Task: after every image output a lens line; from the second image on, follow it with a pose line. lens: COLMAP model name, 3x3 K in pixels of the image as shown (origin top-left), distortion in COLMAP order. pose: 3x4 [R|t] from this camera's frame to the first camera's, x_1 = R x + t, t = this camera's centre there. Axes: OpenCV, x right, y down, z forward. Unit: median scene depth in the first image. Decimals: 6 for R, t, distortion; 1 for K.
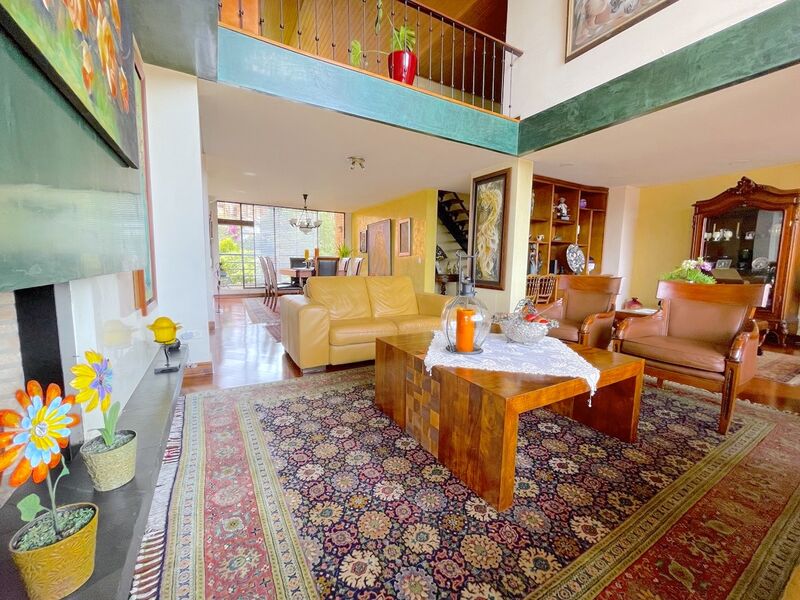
lens RADIAL K [[323.8, 0, 396.5], [0, 323.8, 297.9], [0, 0, 1]] dist [-0.000674, -0.000805]
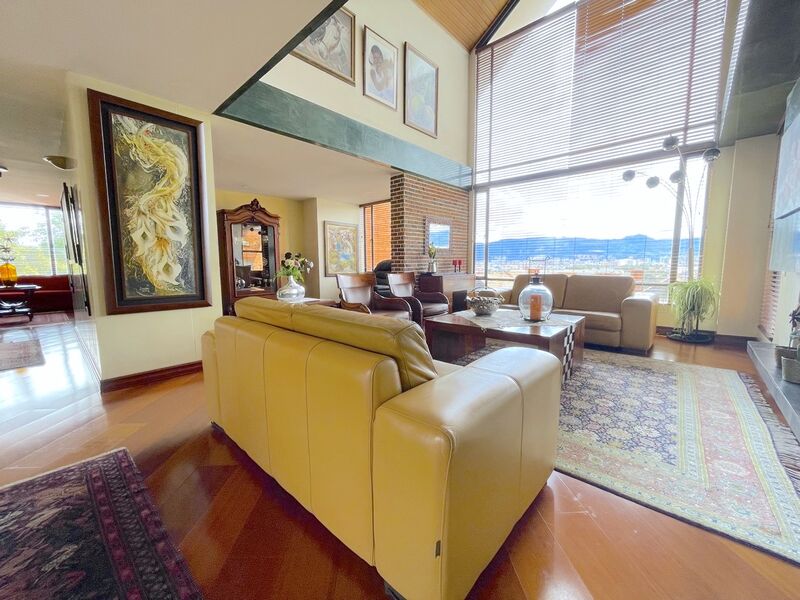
lens RADIAL K [[323.8, 0, 396.5], [0, 323.8, 297.9], [0, 0, 1]] dist [-0.000674, -0.000805]
pose [[-0.309624, -0.114810, 0.943902, -0.417783], [0.110341, 0.981639, 0.155595, -0.100509], [-0.944435, 0.152328, -0.291271, 0.822353]]
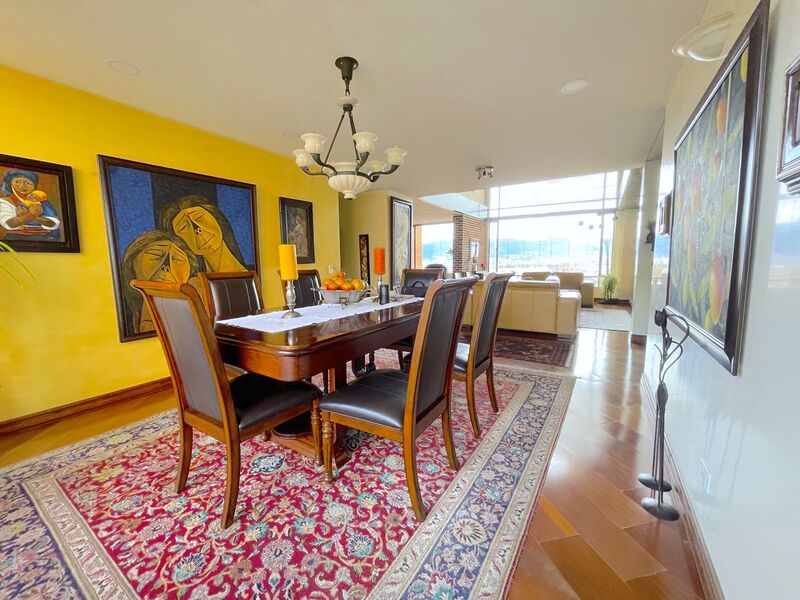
lens RADIAL K [[323.8, 0, 396.5], [0, 323.8, 297.9], [0, 0, 1]] dist [-0.000674, -0.000805]
pose [[-0.473936, -0.109709, 0.873698, -0.879330], [0.100826, 0.978922, 0.177614, -0.238756], [-0.874768, 0.172269, -0.452885, 1.701180]]
